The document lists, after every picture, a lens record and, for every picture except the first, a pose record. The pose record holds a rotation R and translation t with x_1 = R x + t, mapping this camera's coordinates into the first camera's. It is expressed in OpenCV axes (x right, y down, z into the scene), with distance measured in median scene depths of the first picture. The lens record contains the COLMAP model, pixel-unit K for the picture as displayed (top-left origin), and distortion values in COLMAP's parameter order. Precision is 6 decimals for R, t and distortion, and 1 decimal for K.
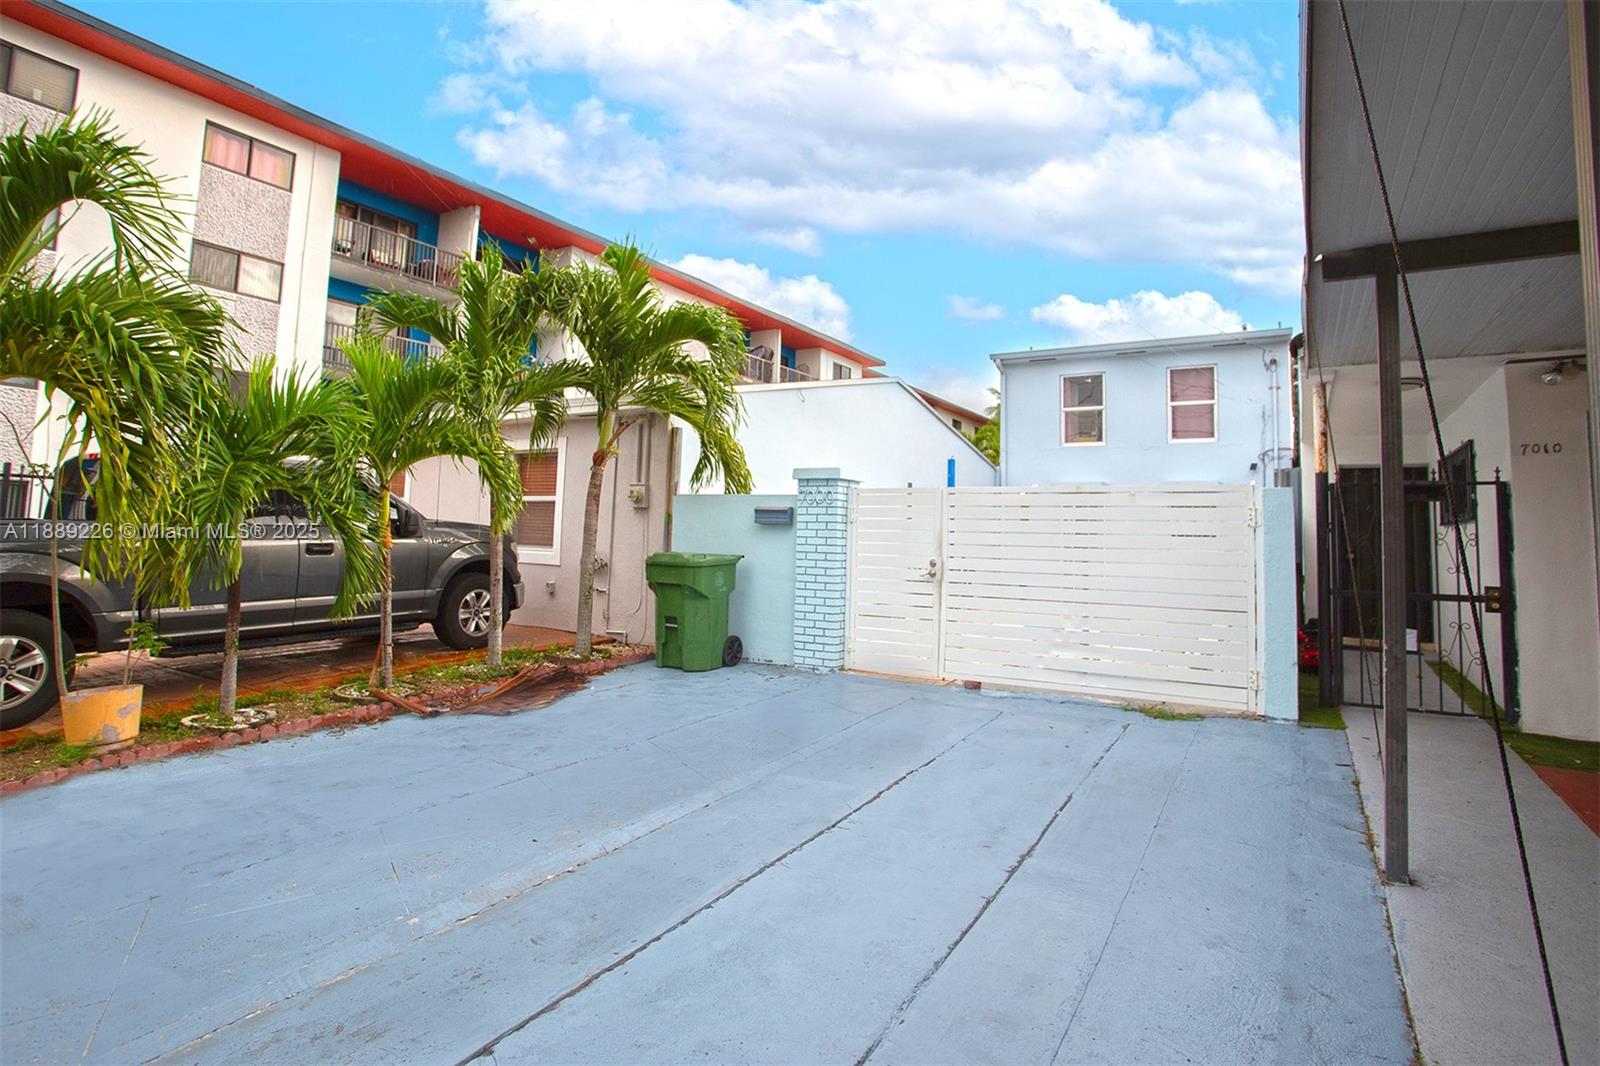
lens RADIAL K [[829.5, 0, 798.4], [0, 829.5, 419.8], [0, 0, 1]] dist [-0.036649, 0.007652]
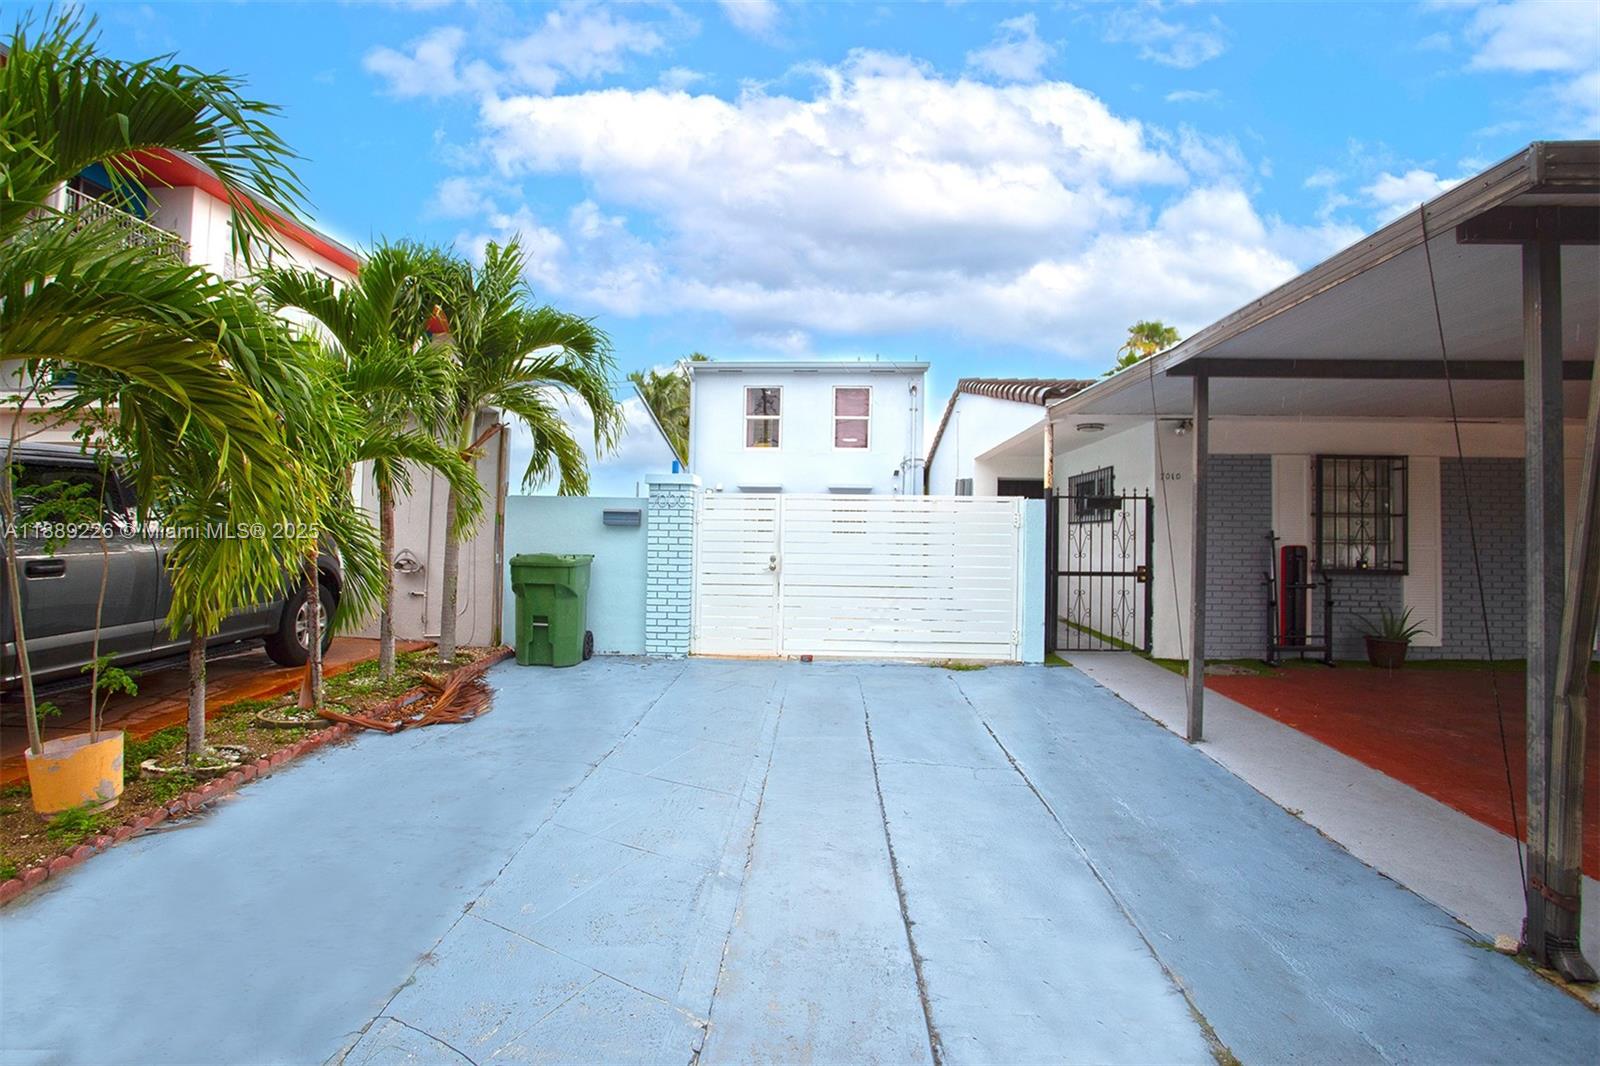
lens RADIAL K [[809.2, 0, 797.0], [0, 809.2, 435.6], [0, 0, 1]] dist [-0.059848, 0.052941]
pose [[0.886129, 0.044266, 0.461319, -0.333660], [-0.057152, 0.998267, 0.013992, -0.017617], [-0.459900, -0.038764, 0.887124, -0.022730]]
